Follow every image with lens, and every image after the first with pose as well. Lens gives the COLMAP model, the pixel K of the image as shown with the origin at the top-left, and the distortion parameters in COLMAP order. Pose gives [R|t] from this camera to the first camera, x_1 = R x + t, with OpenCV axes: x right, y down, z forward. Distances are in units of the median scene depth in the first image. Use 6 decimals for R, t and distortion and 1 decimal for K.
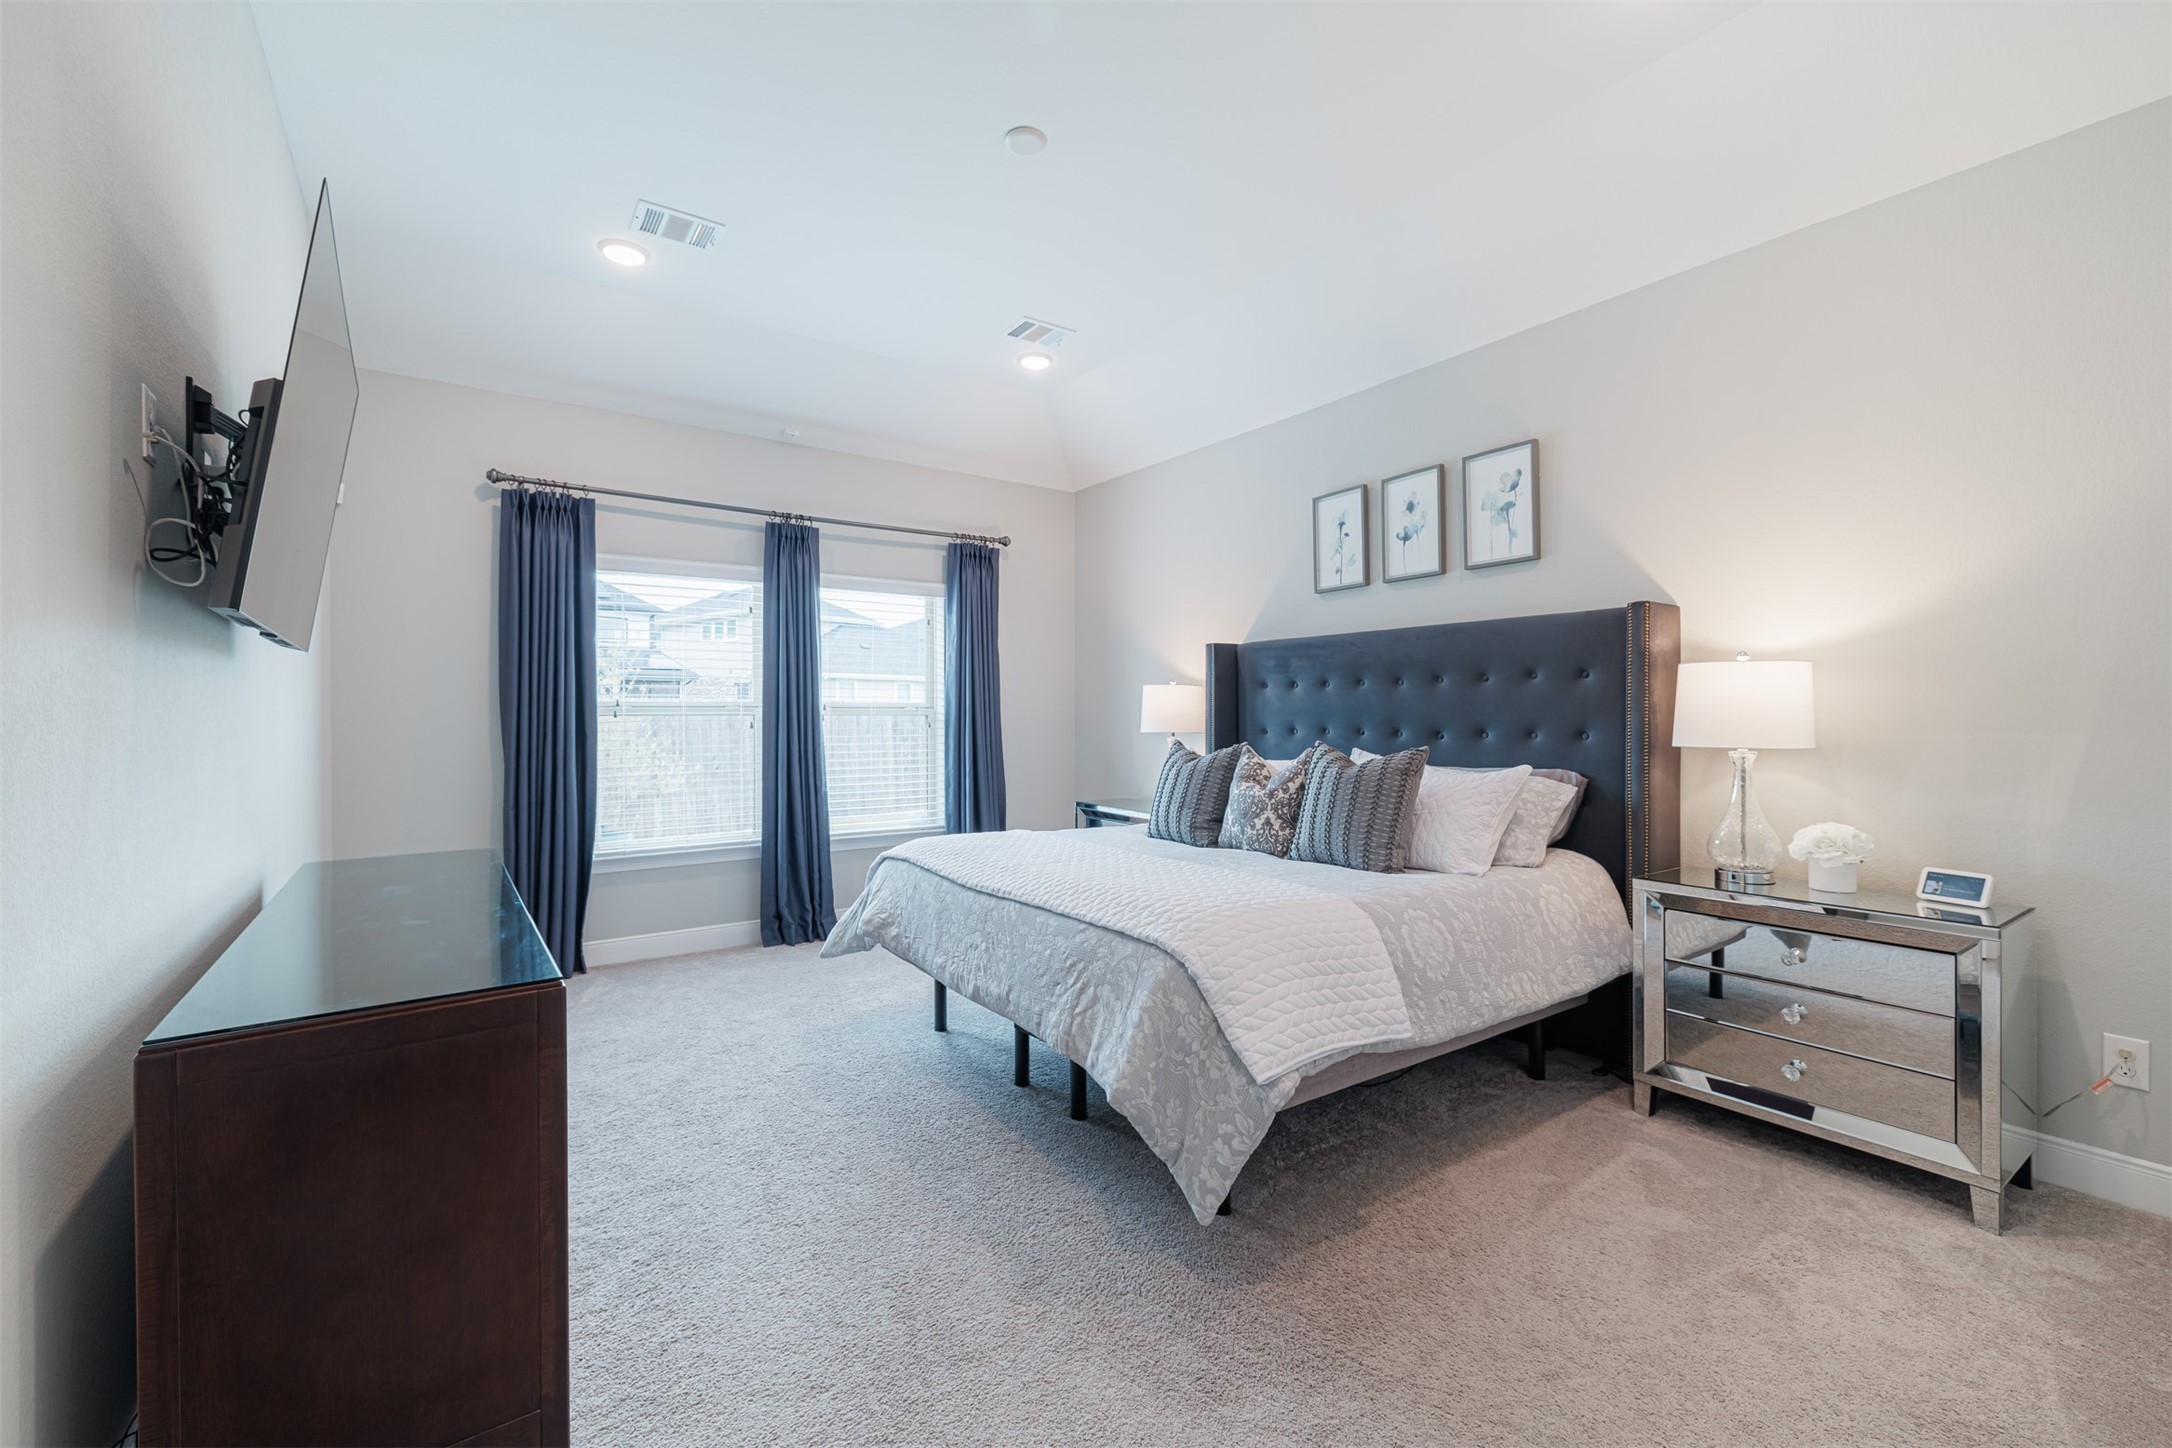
lens RADIAL K [[880.1, 0, 1051.5], [0, 880.1, 733.5], [0, 0, 1]] dist [0.001894, -0.000051]
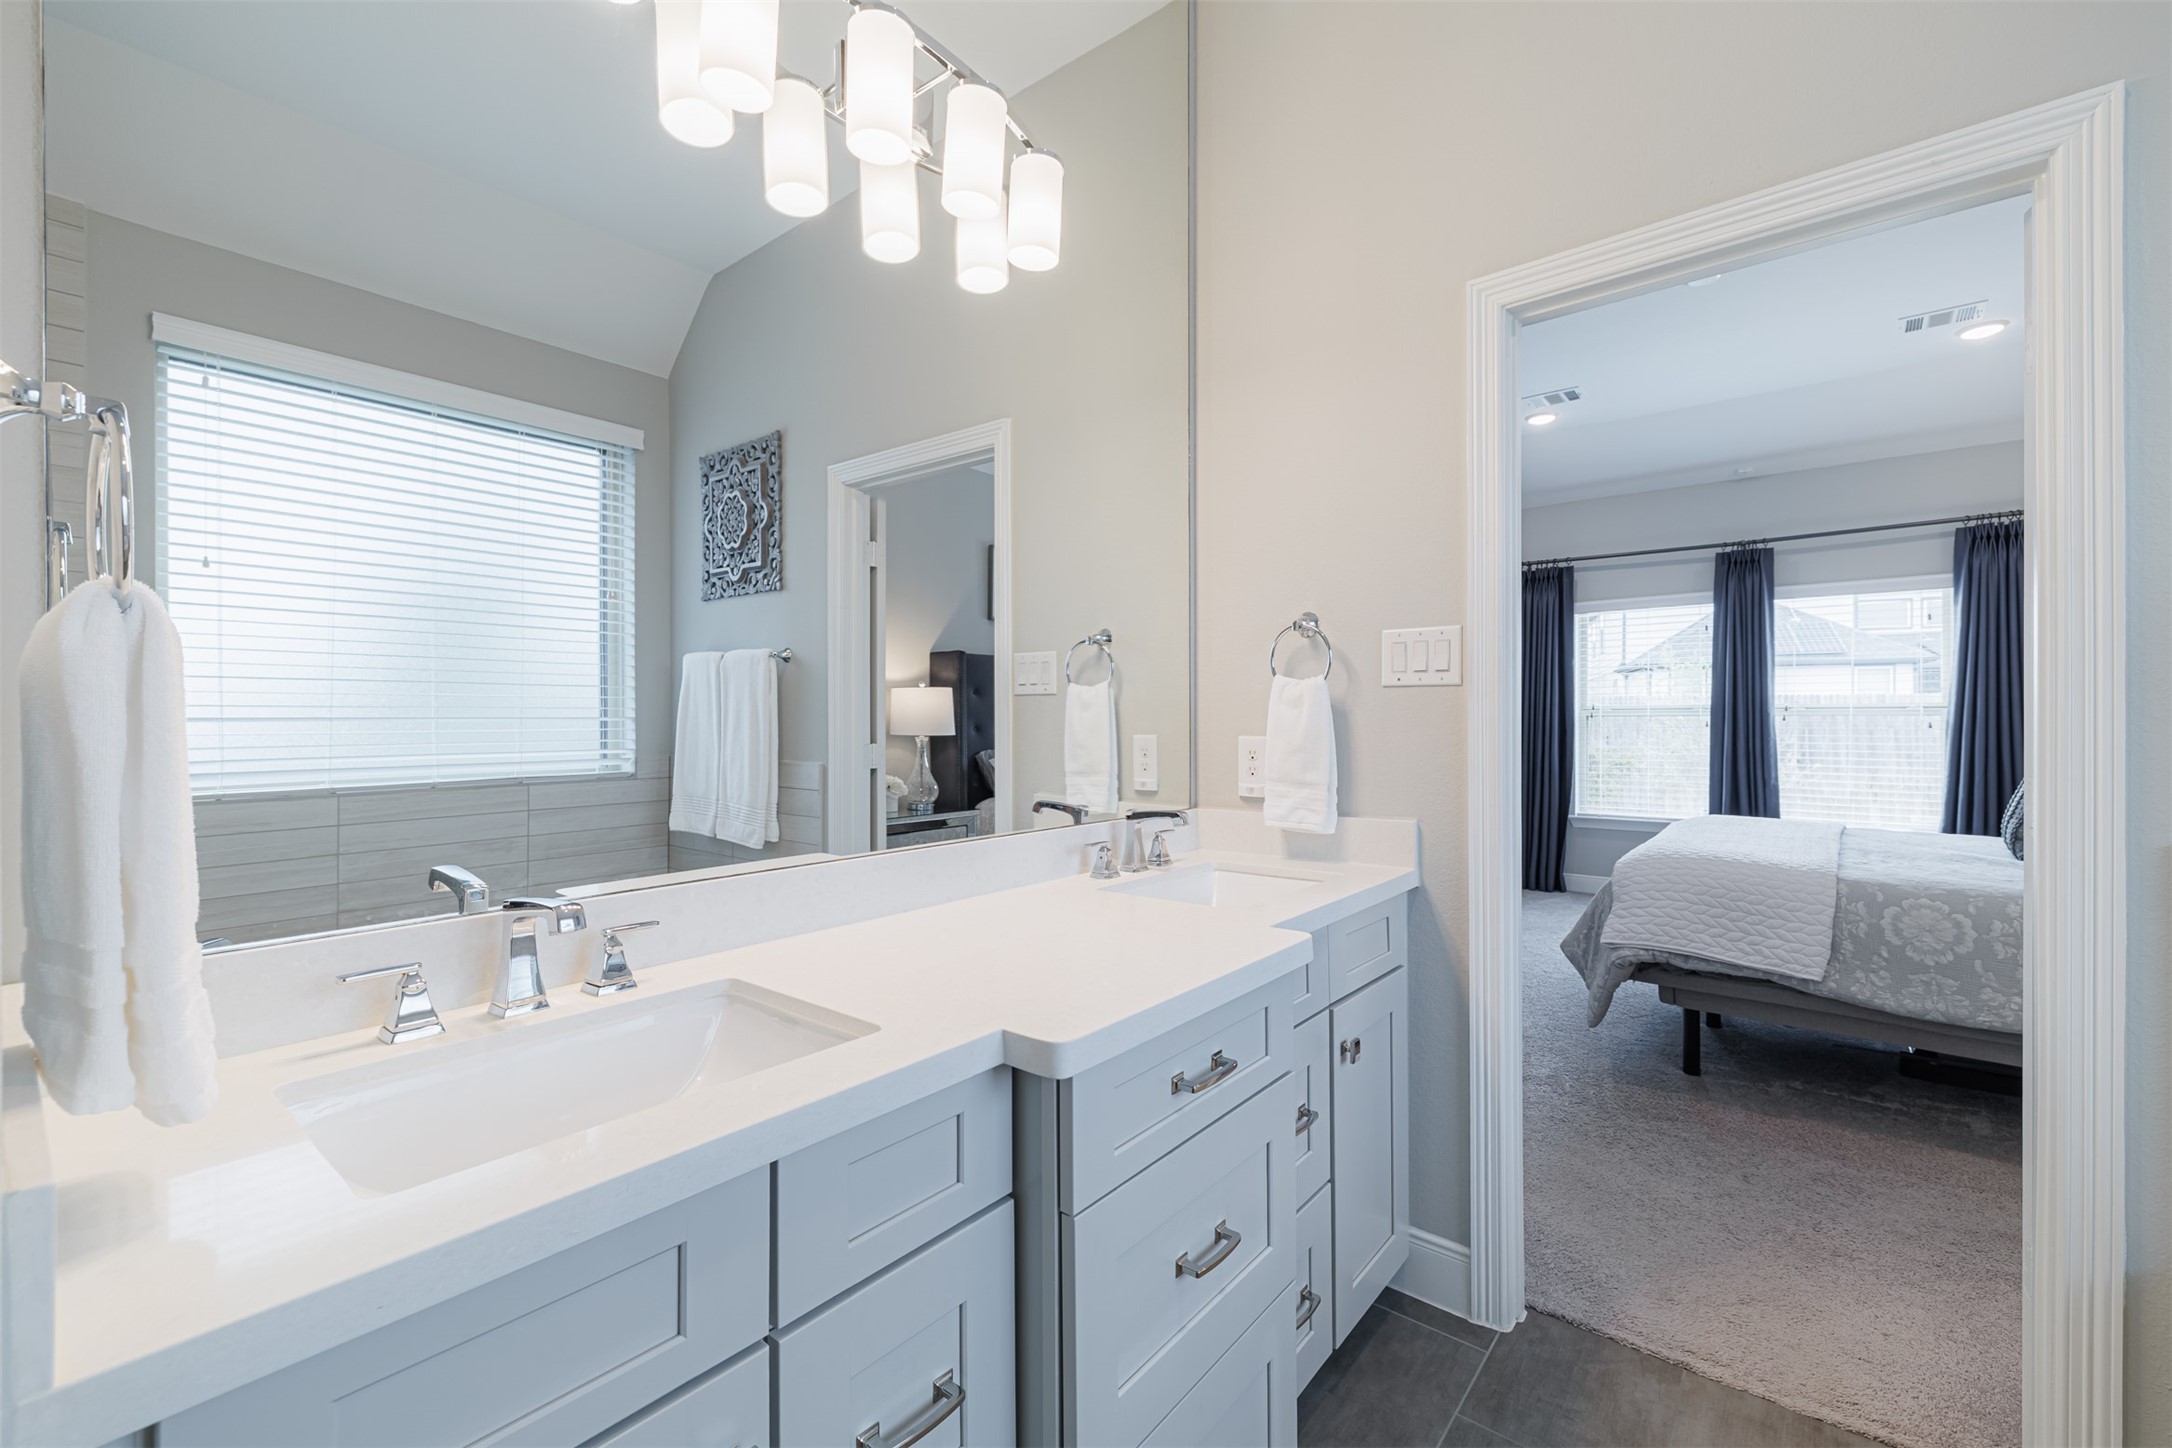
lens RADIAL K [[909.1, 0, 1078.3], [0, 909.1, 719.7], [0, 0, 1]] dist [0.008346, -0.000536]
pose [[0.273069, 0.004899, -0.961982, 0.621598], [-0.014947, 0.999888, 0.000849, -0.003223], [0.961878, 0.014147, 0.273111, -0.161948]]
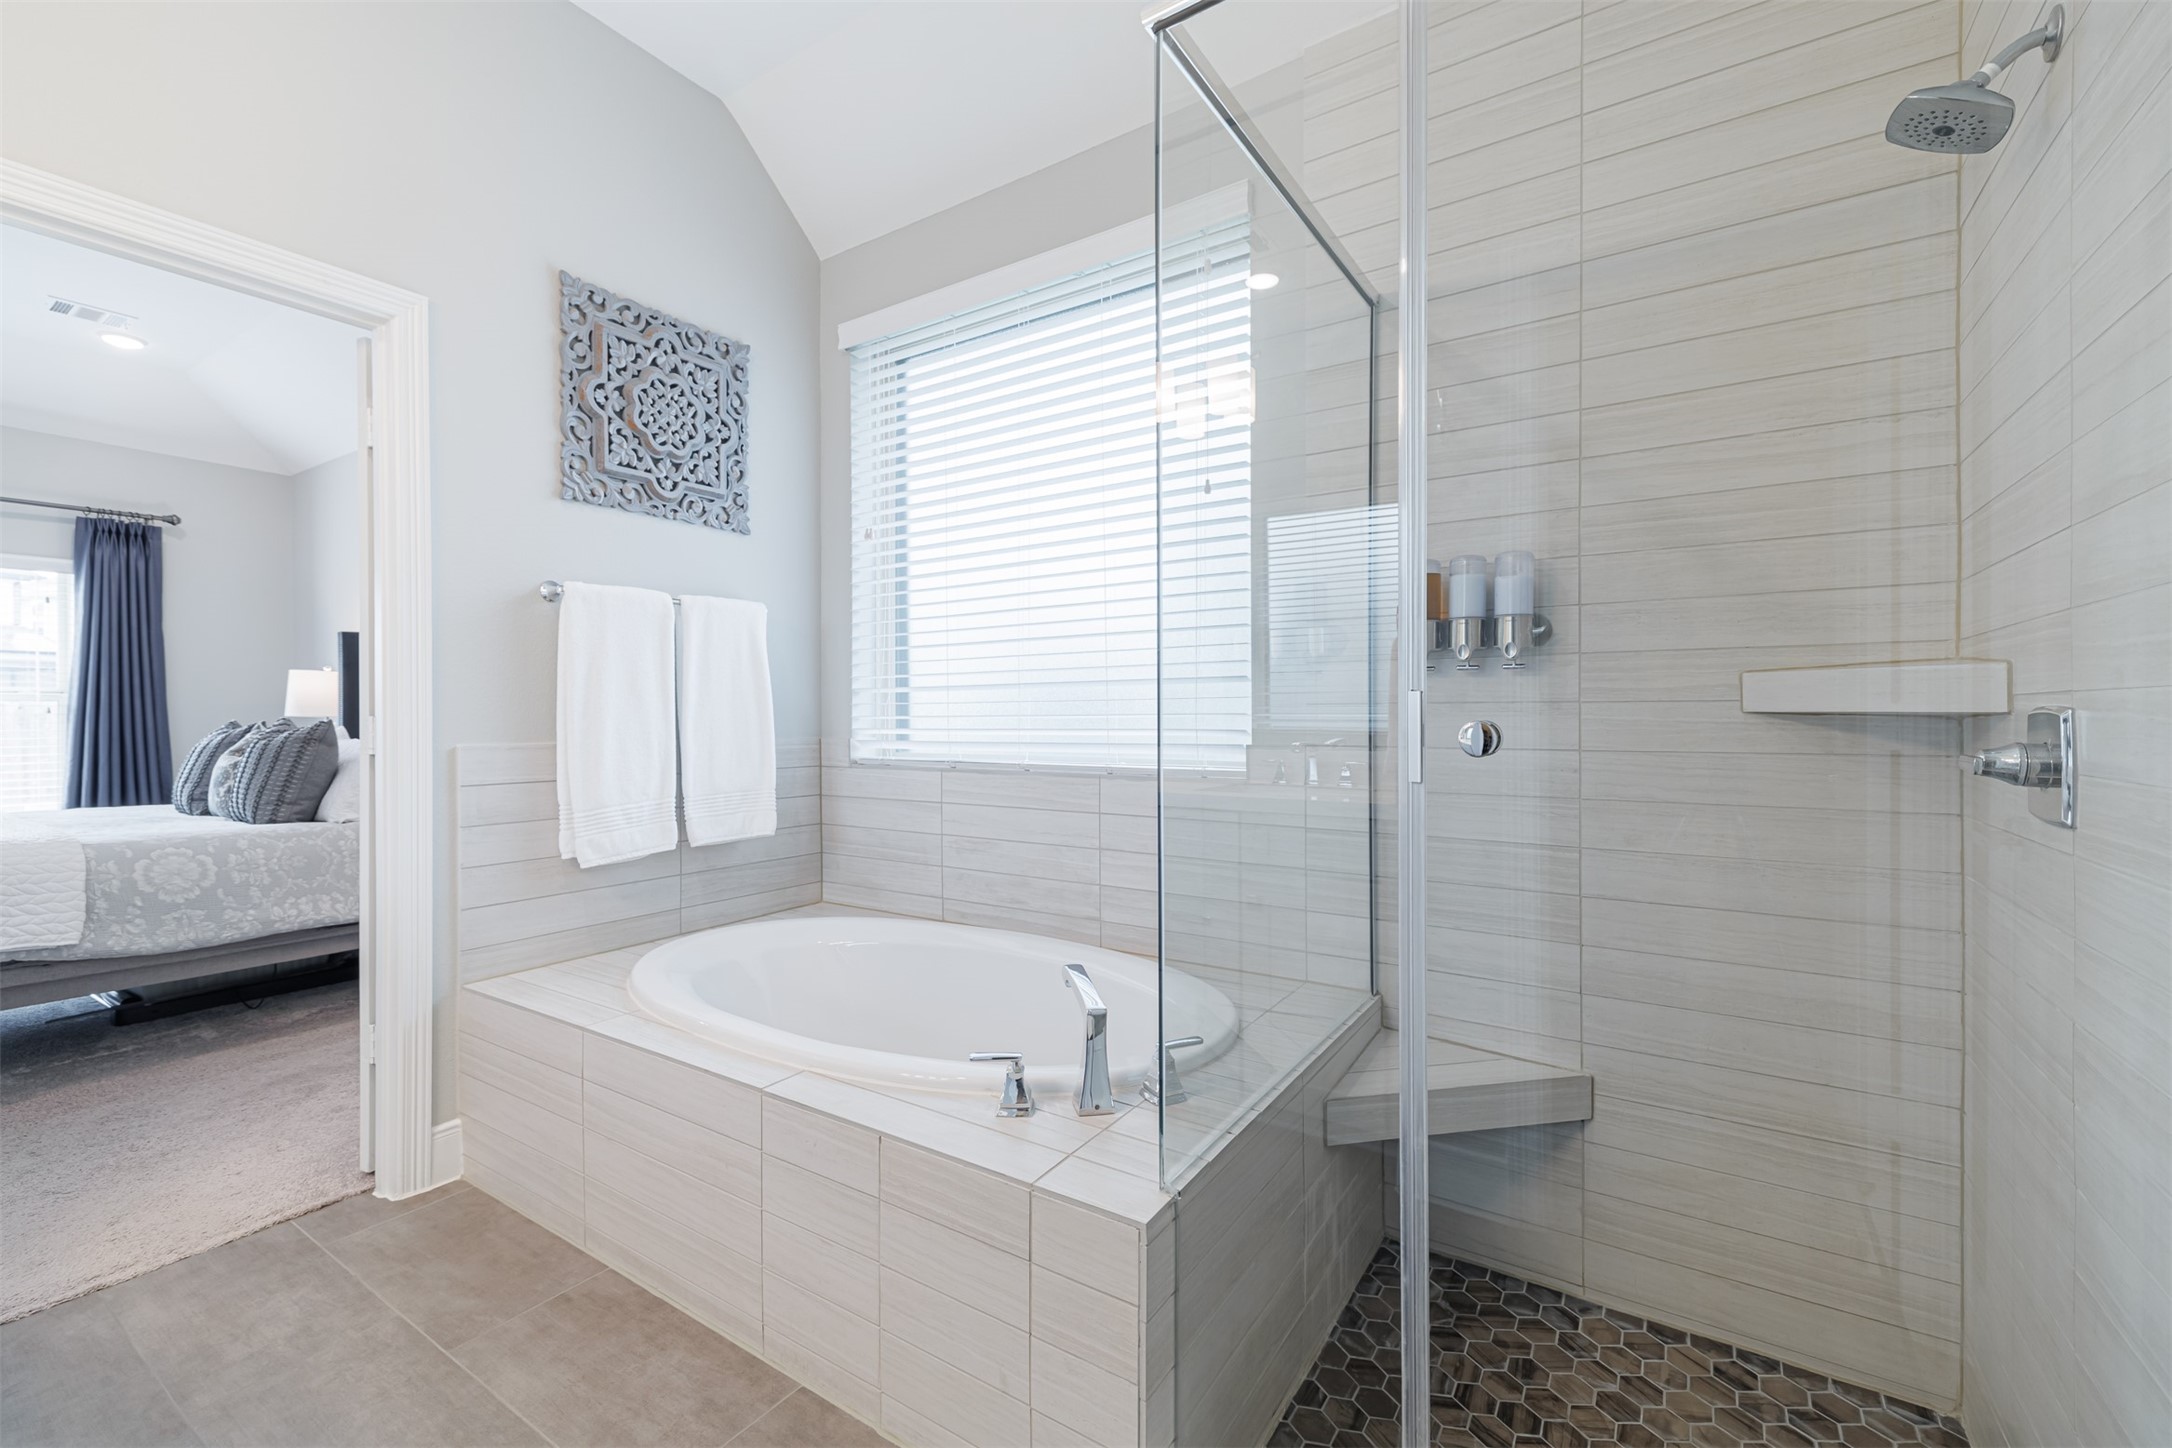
lens RADIAL K [[909.1, 0, 1078.3], [0, 909.1, 719.7], [0, 0, 1]] dist [0.008346, -0.000536]
pose [[0.928606, -0.002072, 0.371061, 0.573223], [0.007207, 0.999896, -0.012454, 0.023461], [-0.370997, 0.014239, 0.928525, -0.343396]]
